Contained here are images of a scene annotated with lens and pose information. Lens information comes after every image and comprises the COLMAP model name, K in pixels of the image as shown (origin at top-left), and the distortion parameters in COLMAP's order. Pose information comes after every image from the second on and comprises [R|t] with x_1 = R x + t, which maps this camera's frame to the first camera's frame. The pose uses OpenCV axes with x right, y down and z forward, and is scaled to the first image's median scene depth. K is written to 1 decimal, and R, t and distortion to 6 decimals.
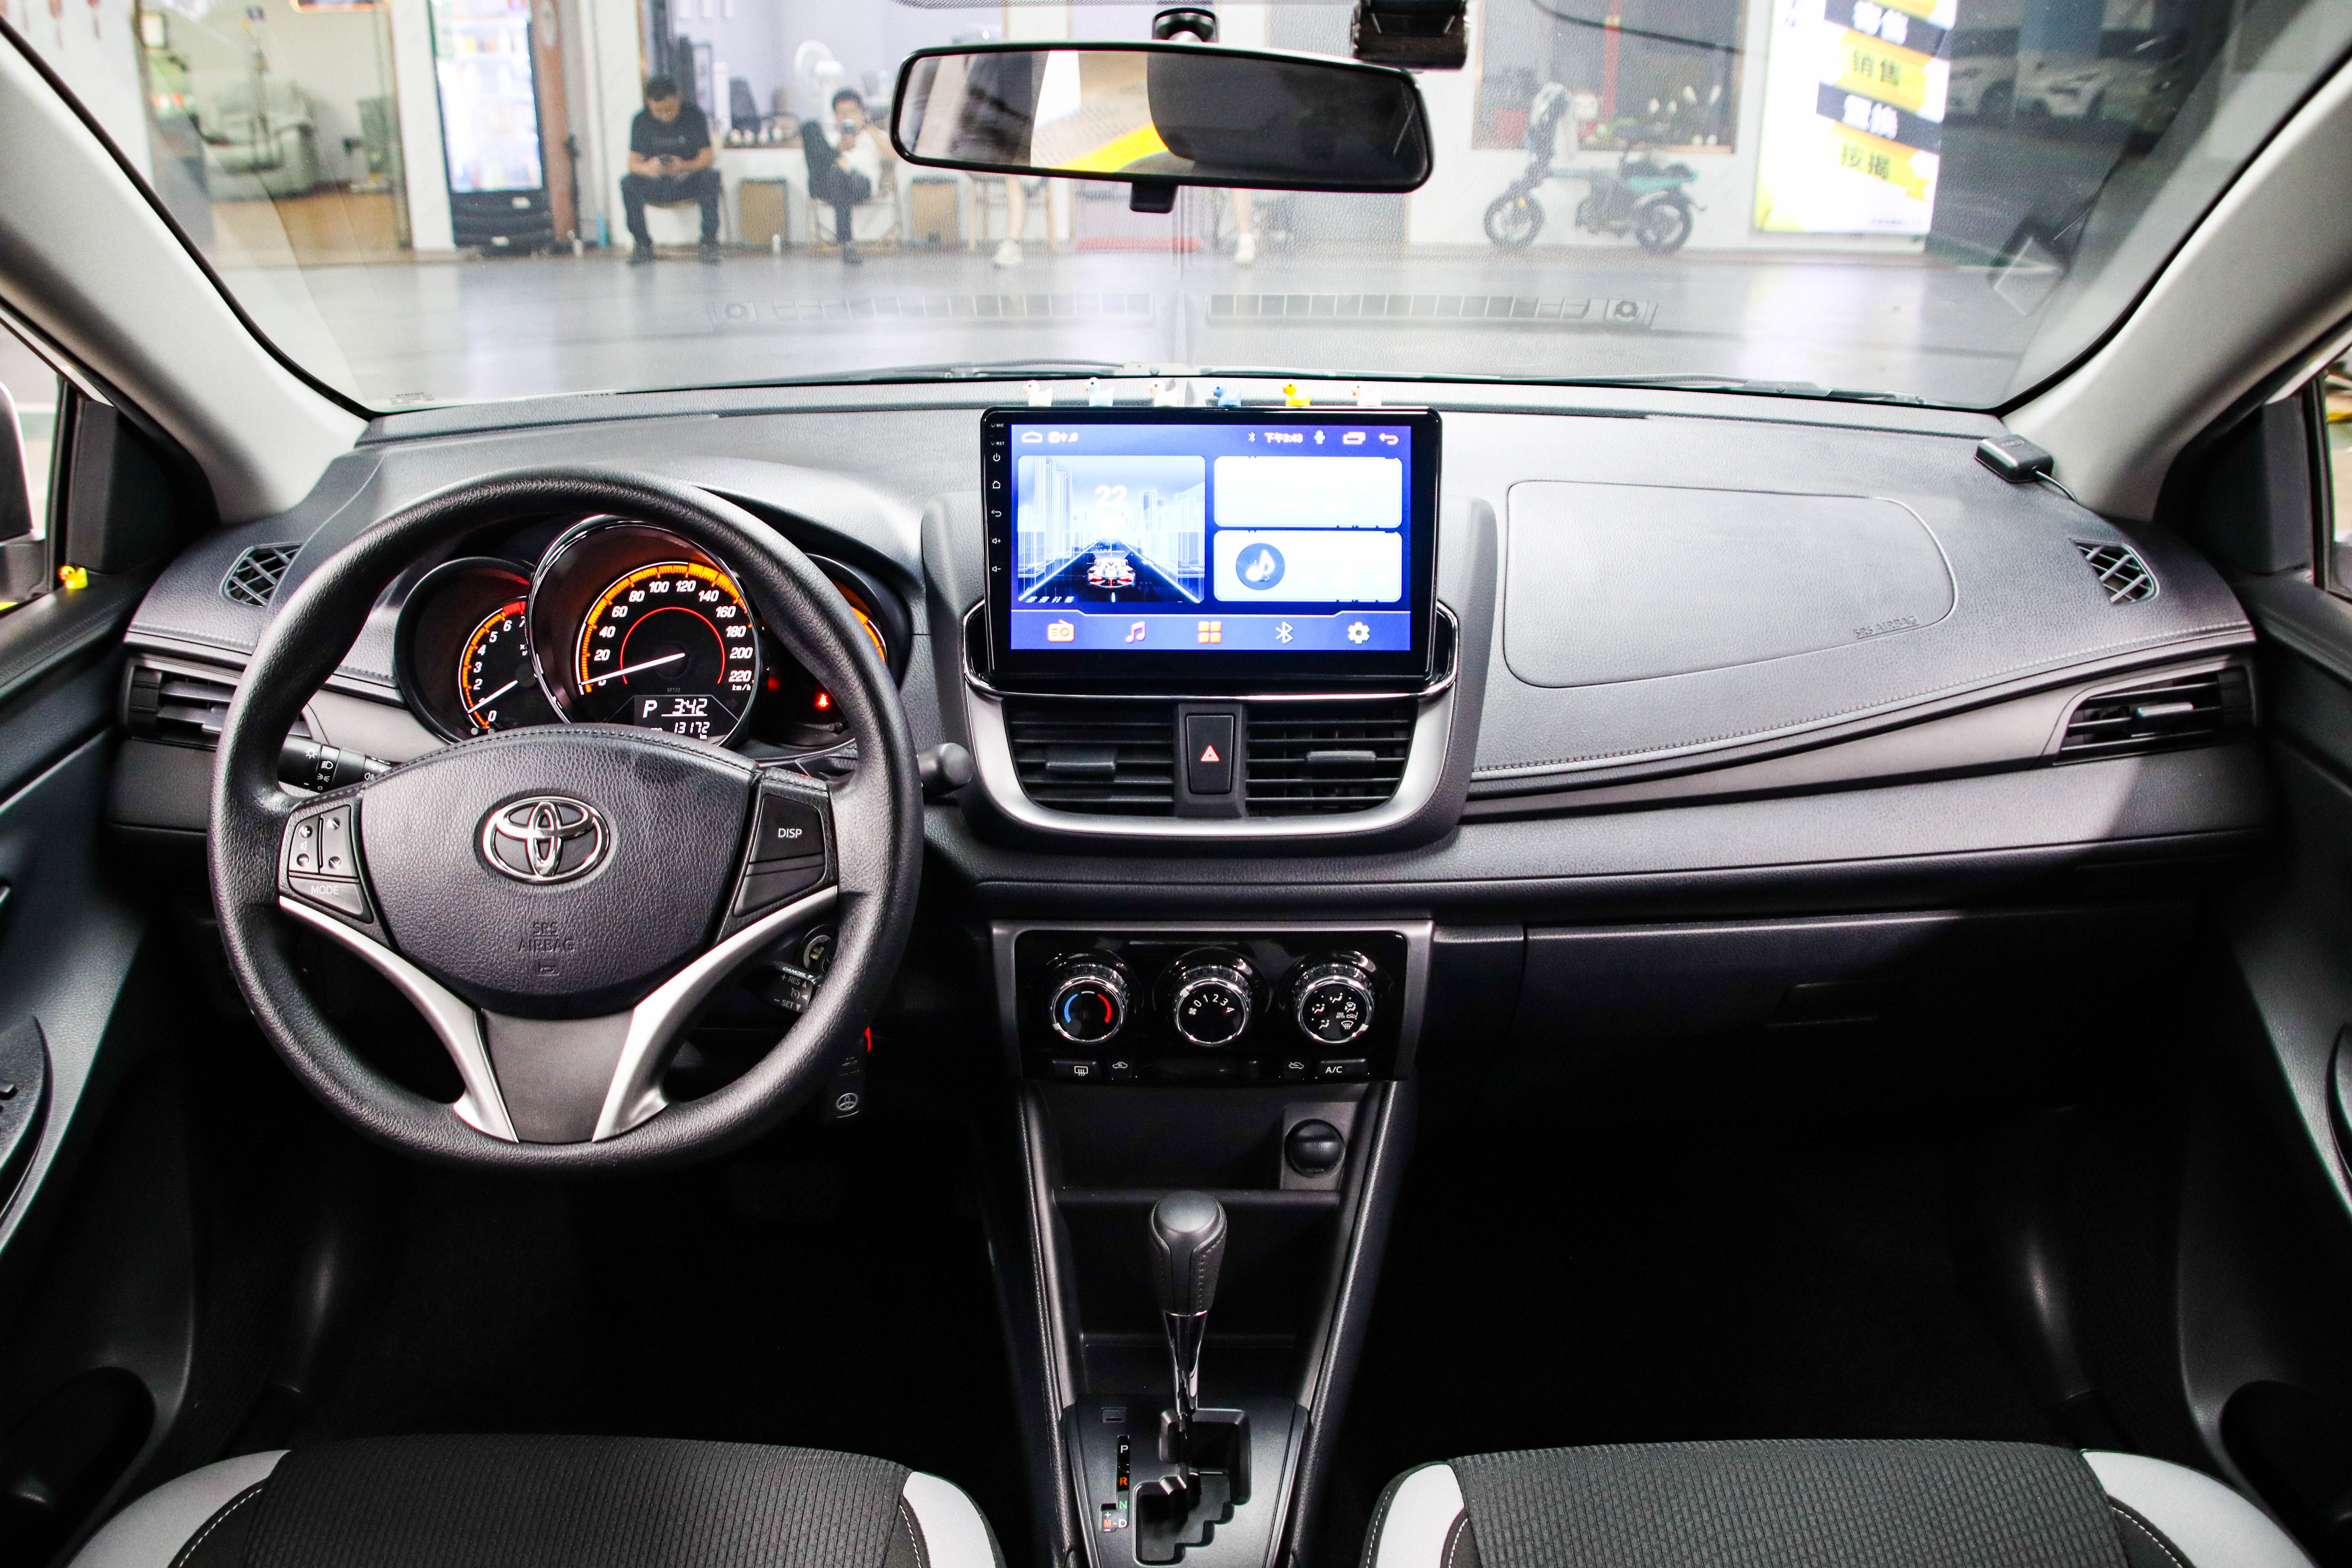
lens RADIAL K [[1974.7, 0, 1176.0], [0, 1974.7, 784.0], [0, 0, 1]] dist [-0.104123, -0.002538]
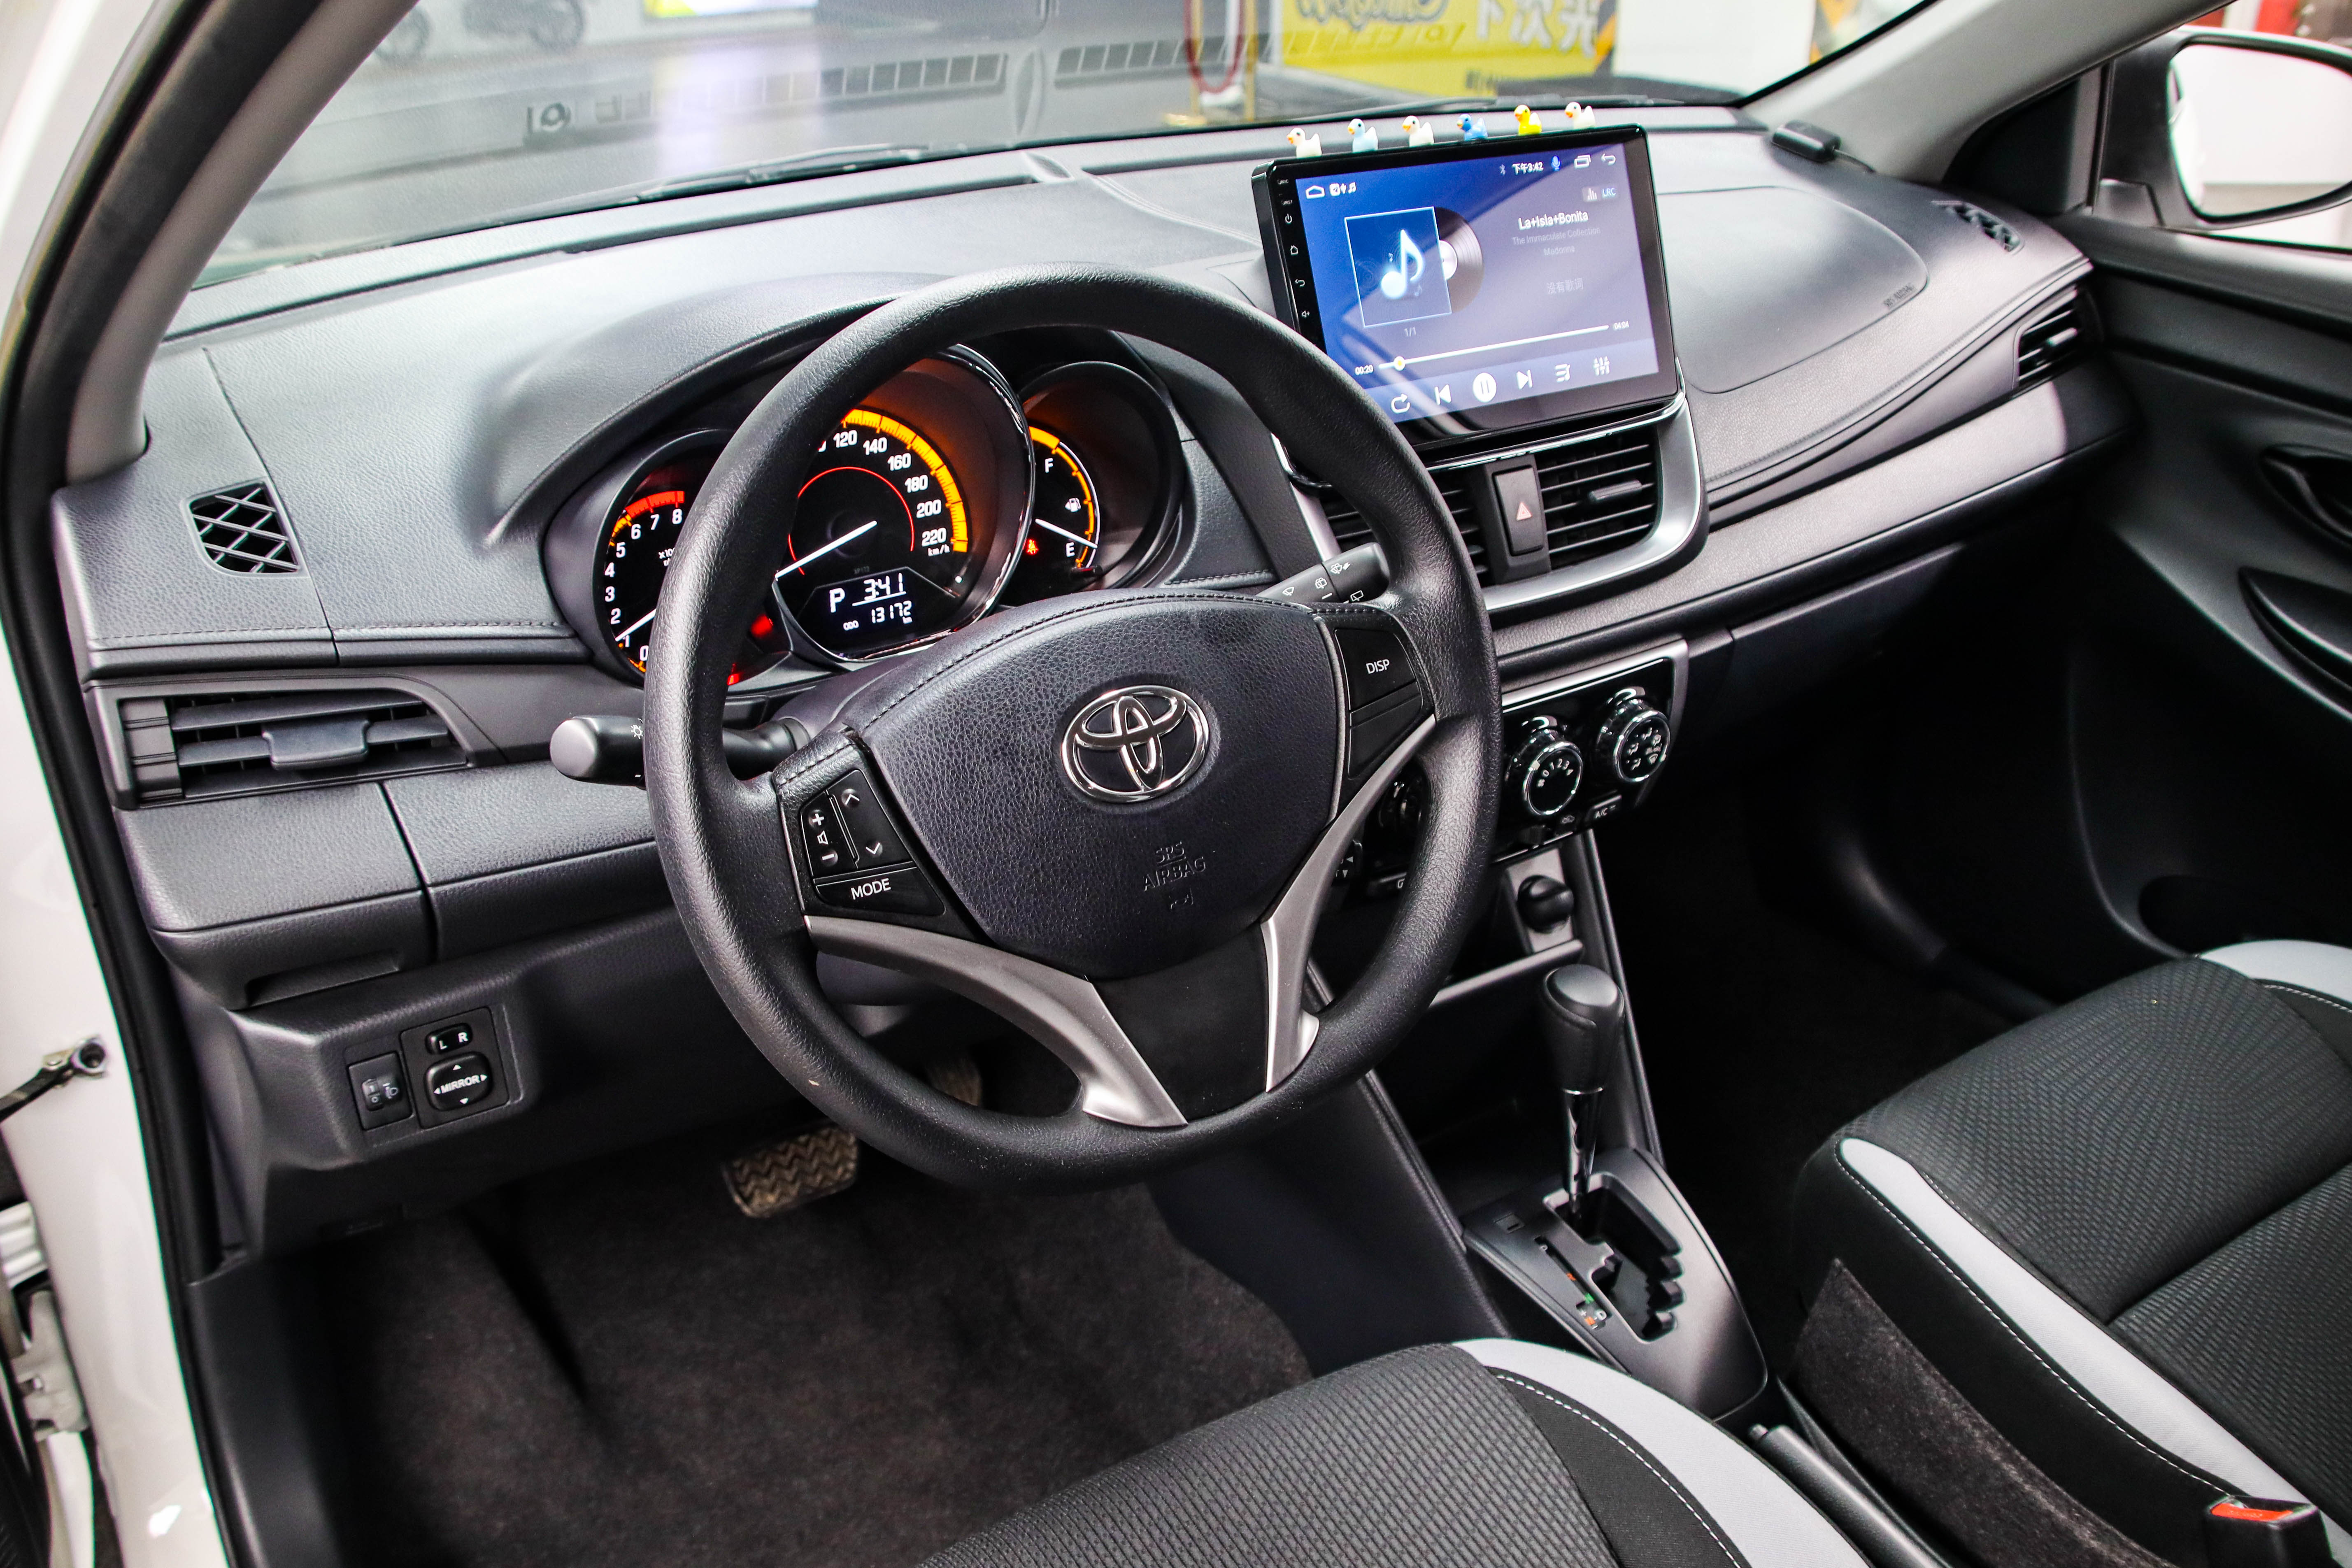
lens RADIAL K [[2026.1, 0, 1176.0], [0, 2026.1, 784.0], [0, 0, 1]] dist [-0.164657, 0.153417]
pose [[0.840893, -0.248127, 0.480970, -0.562904], [0.203763, 0.968465, 0.143375, -0.055128], [-0.501378, -0.022559, 0.864934, 0.229339]]
